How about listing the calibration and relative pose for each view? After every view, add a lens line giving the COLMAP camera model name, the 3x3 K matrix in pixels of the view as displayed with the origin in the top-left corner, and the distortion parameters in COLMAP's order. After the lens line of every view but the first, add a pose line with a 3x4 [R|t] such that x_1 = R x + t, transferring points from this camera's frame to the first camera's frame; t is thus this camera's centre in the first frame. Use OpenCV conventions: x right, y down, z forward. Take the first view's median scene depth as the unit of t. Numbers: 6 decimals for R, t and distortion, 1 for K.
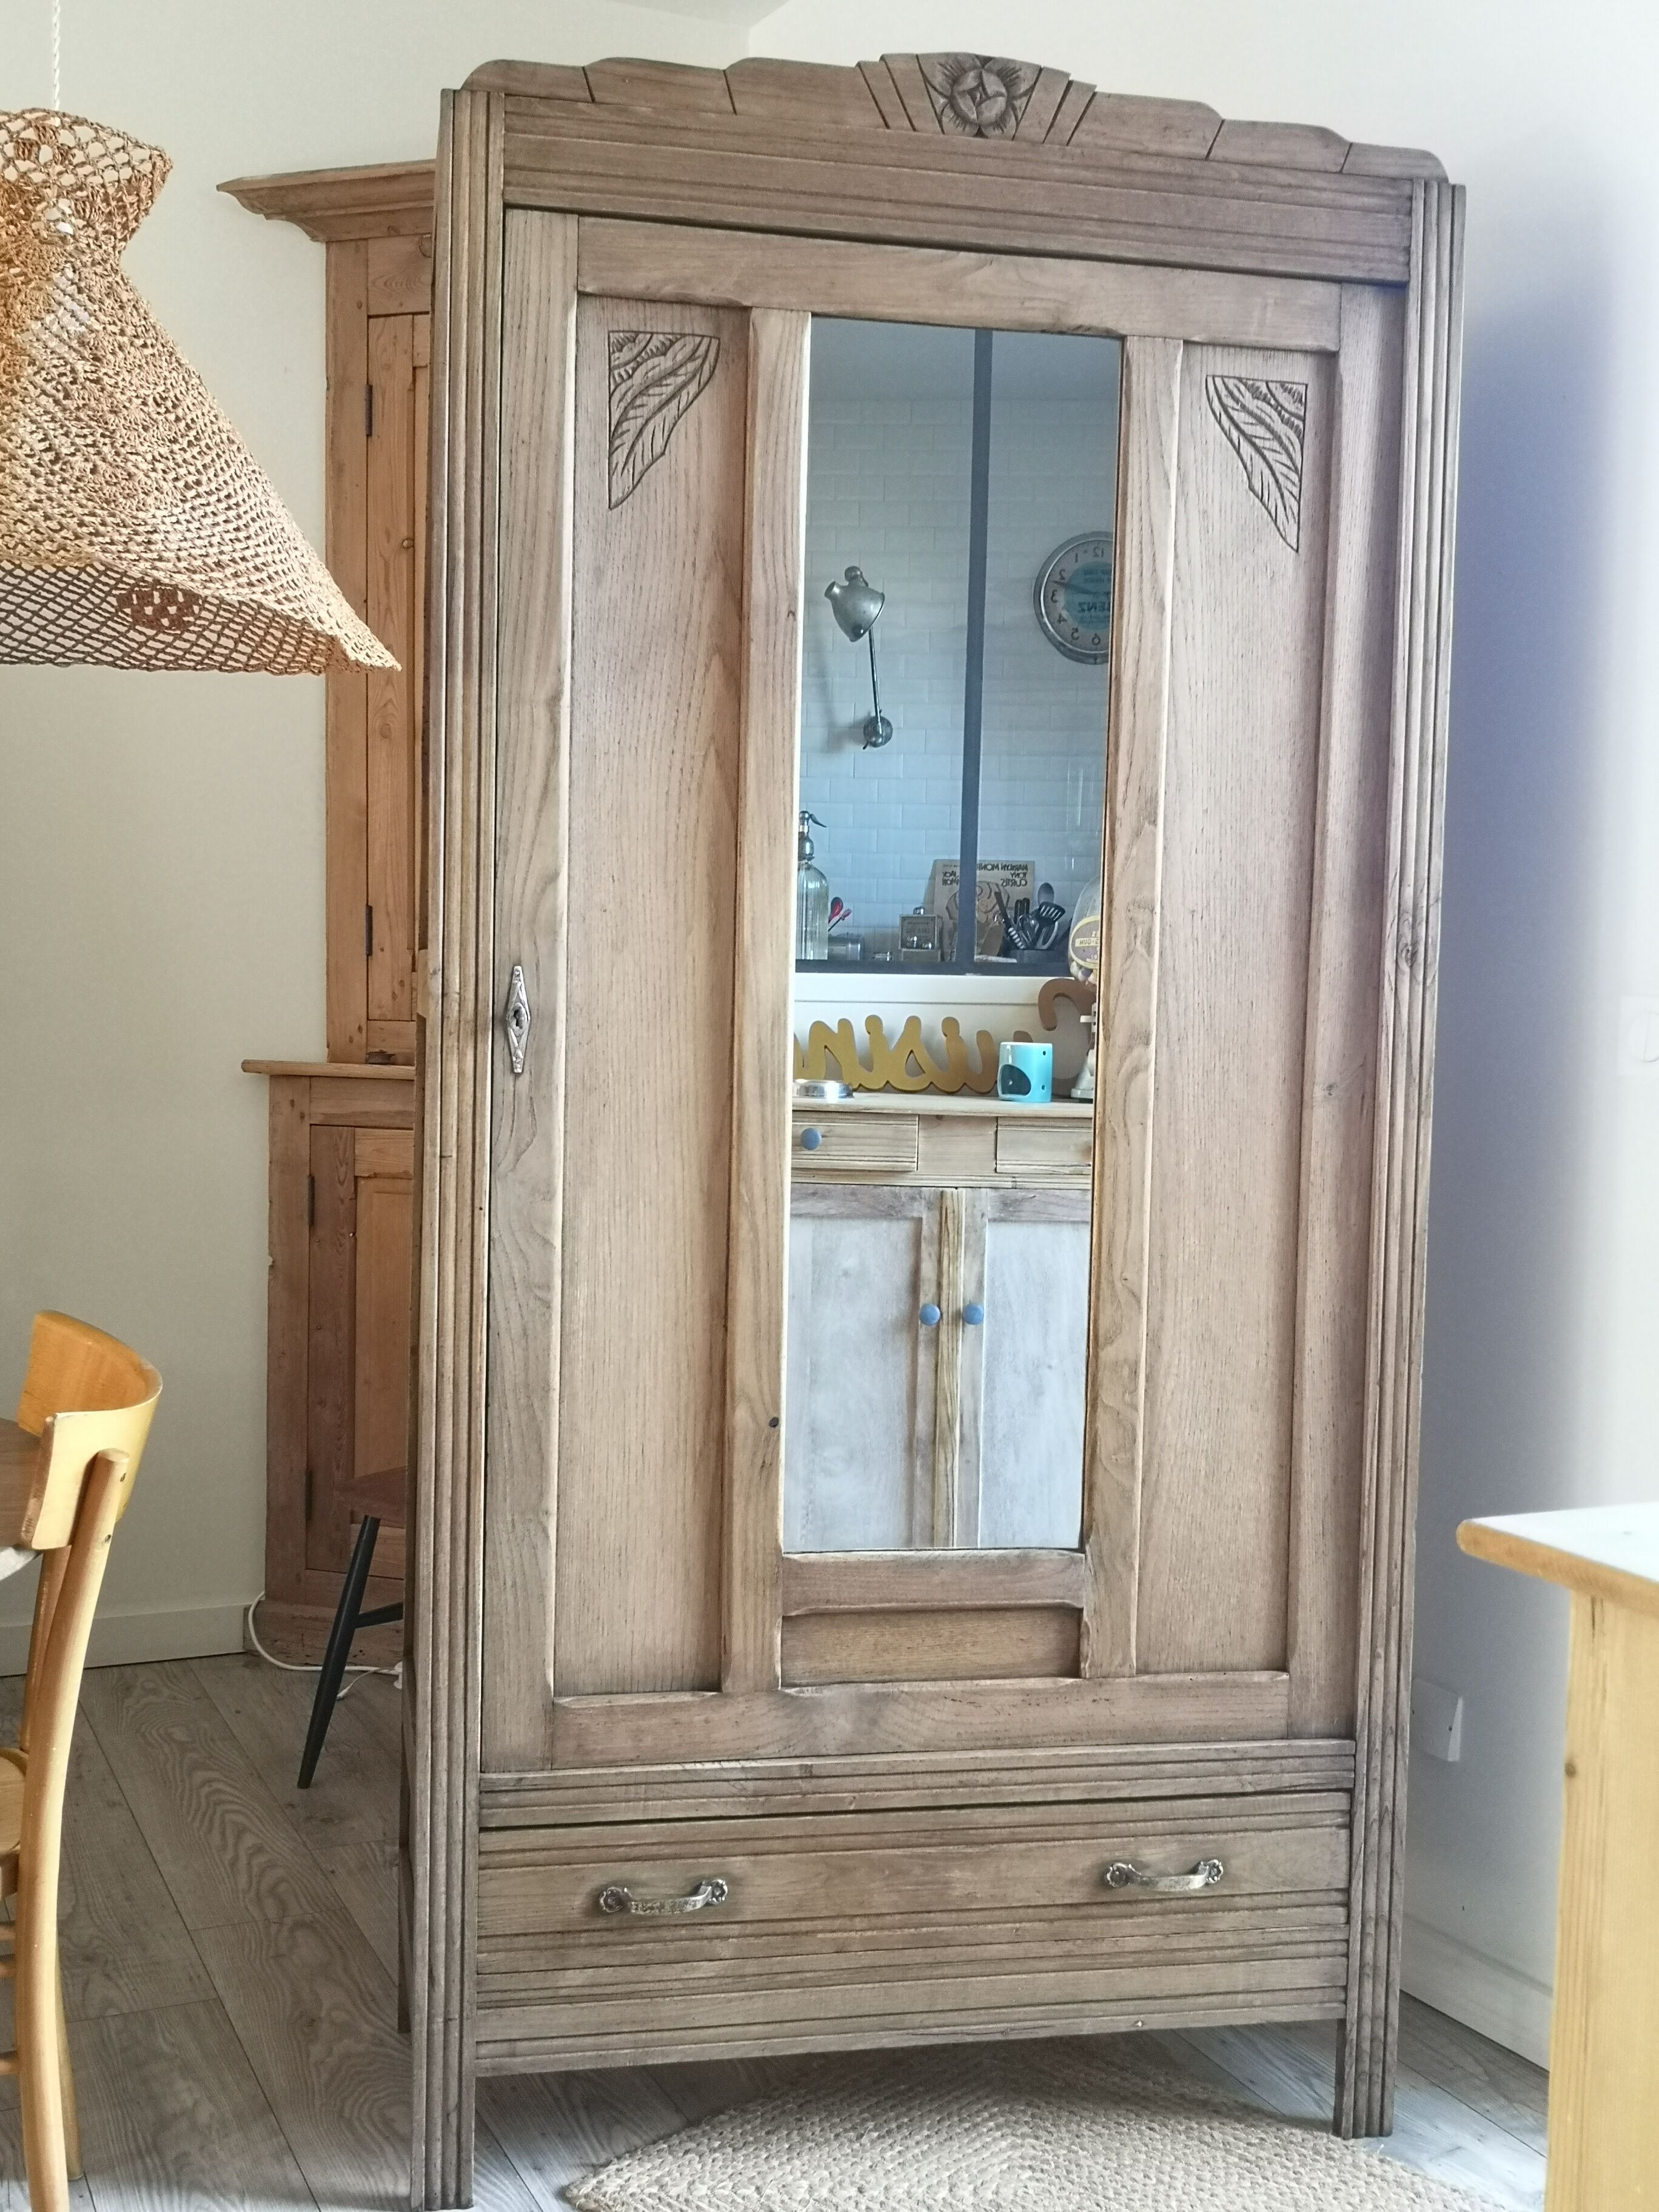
lens RADIAL K [[2281.0, 0, 822.9], [0, 2281.0, 1098.7], [0, 0, 1]] dist [0.043542, 0.000000]
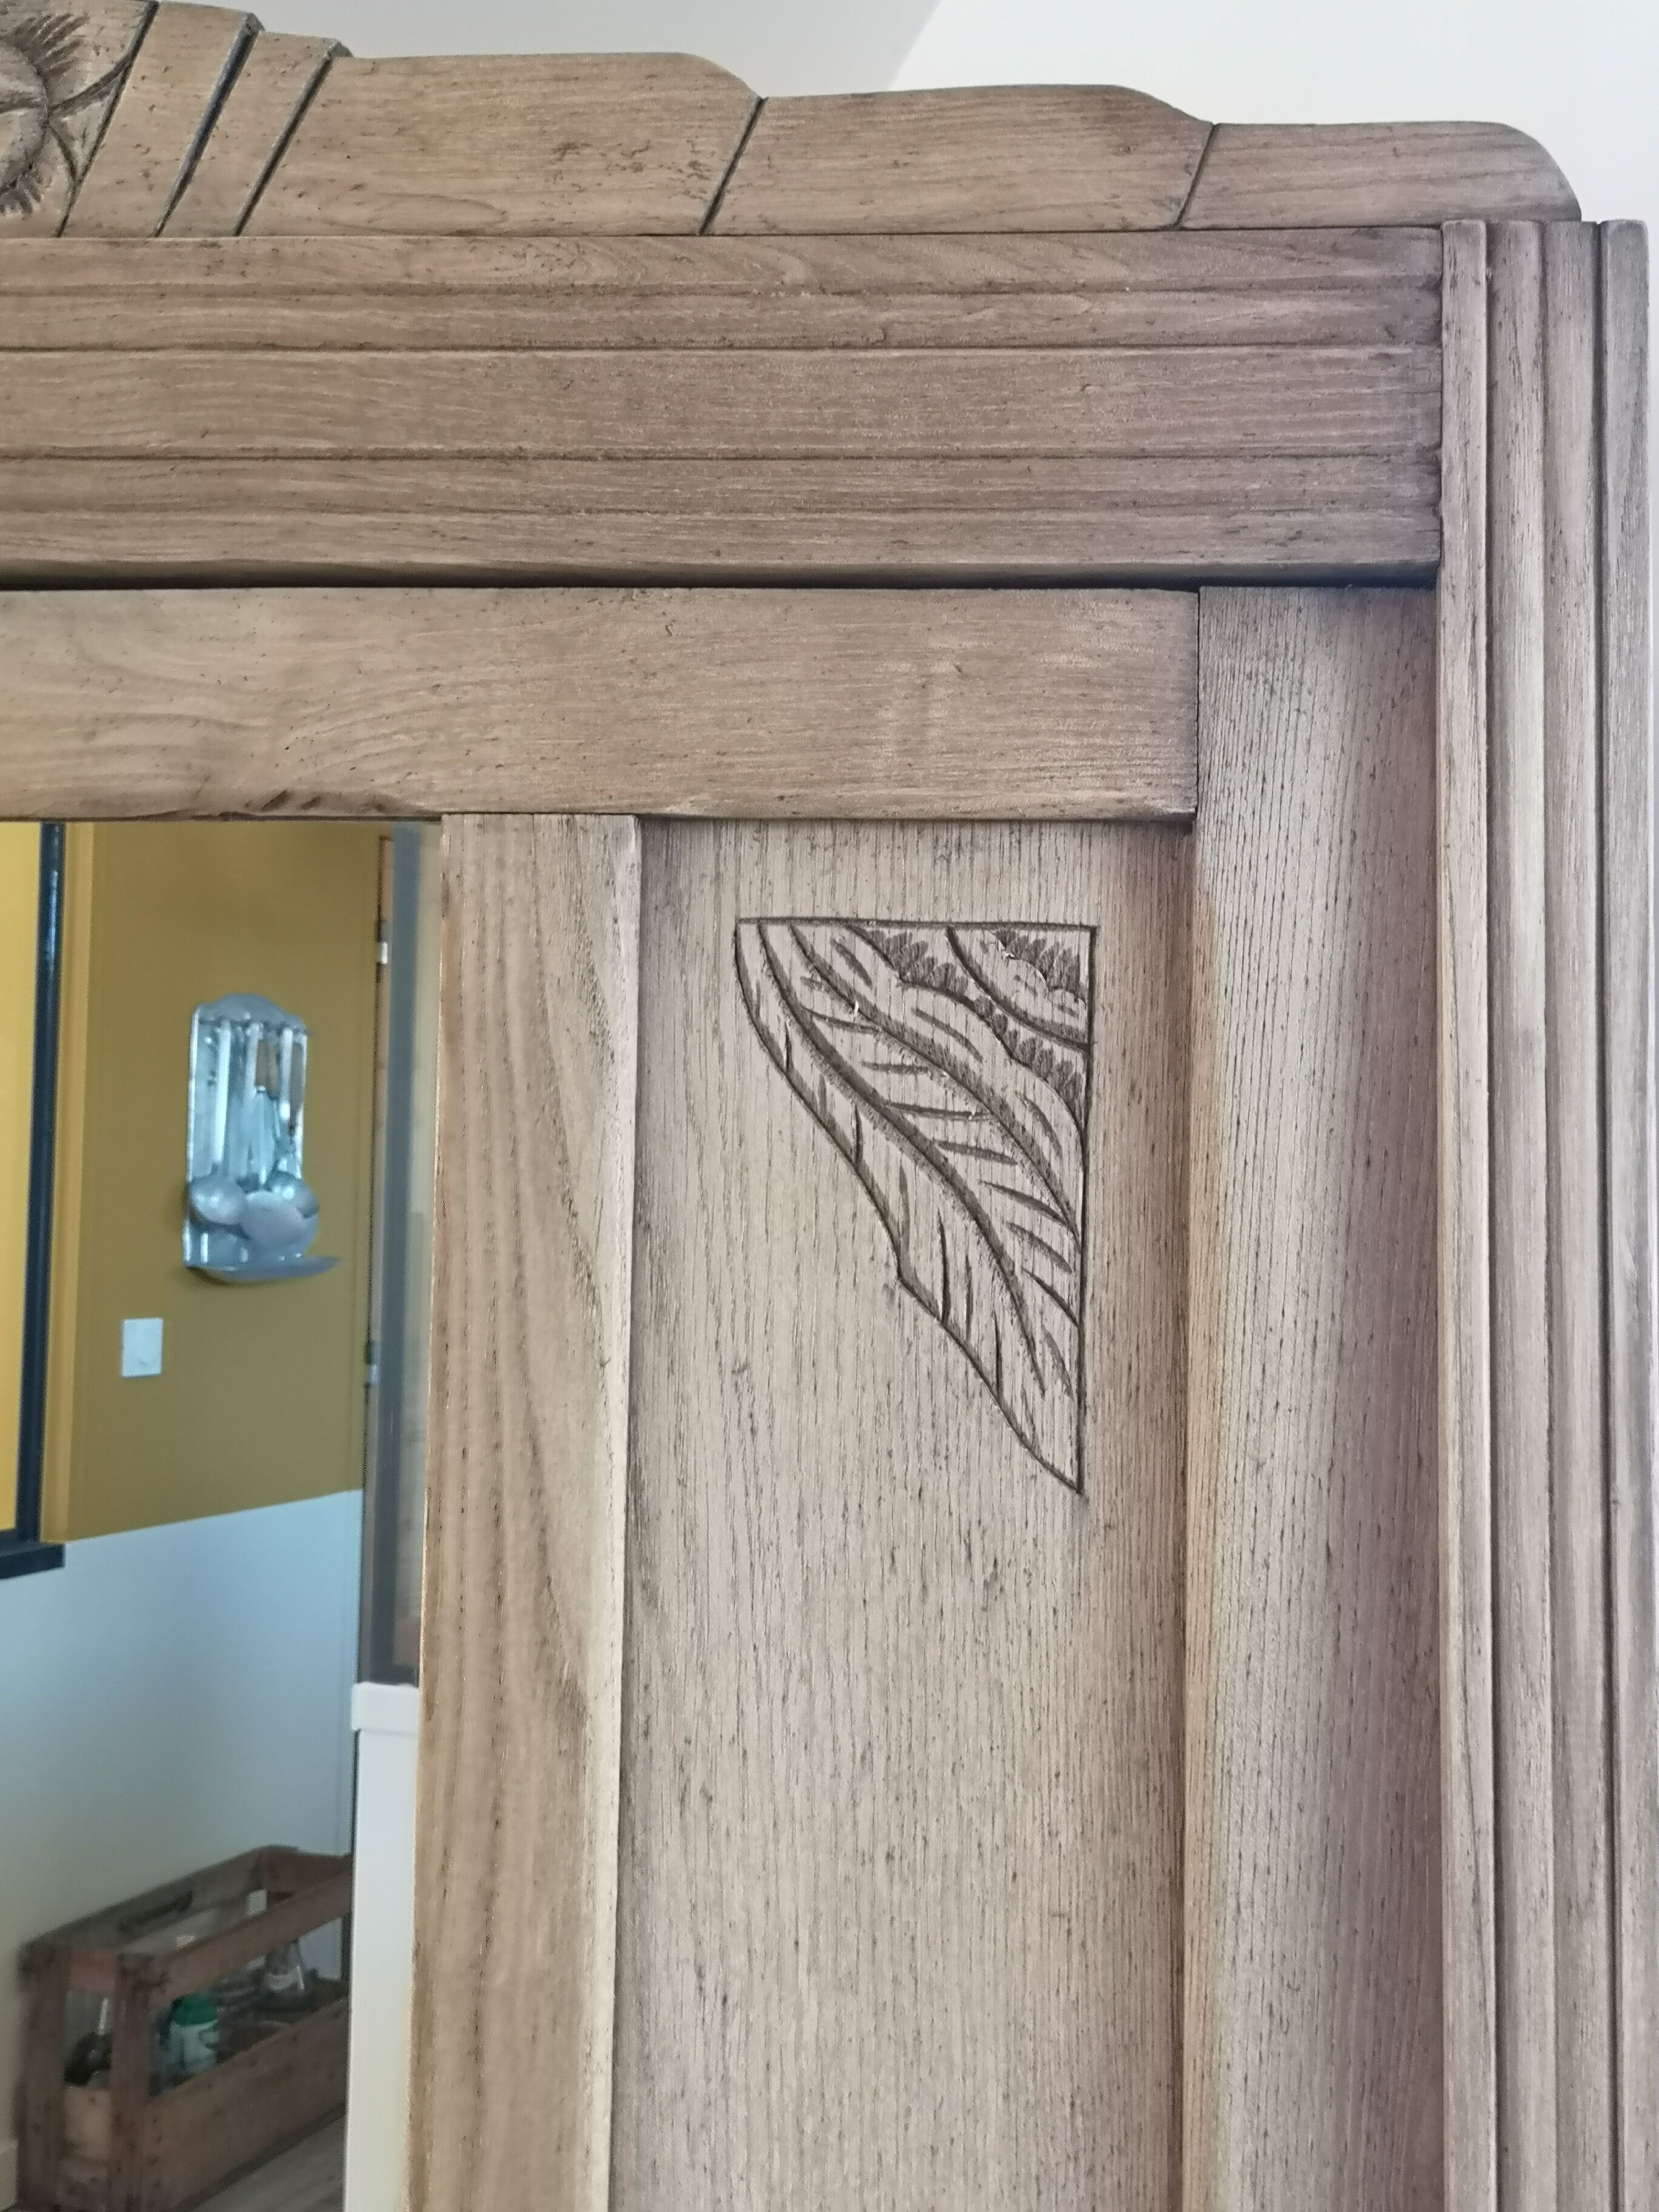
lens RADIAL K [[2281.0, 0, 832.9], [0, 2281.0, 1112.3], [0, 0, 1]] dist [0.043542, 0.000000]
pose [[0.965089, -0.020848, -0.261092, 0.256494], [-0.006946, 0.994440, -0.105080, -0.258749], [0.261831, 0.103225, 0.959578, 0.718353]]
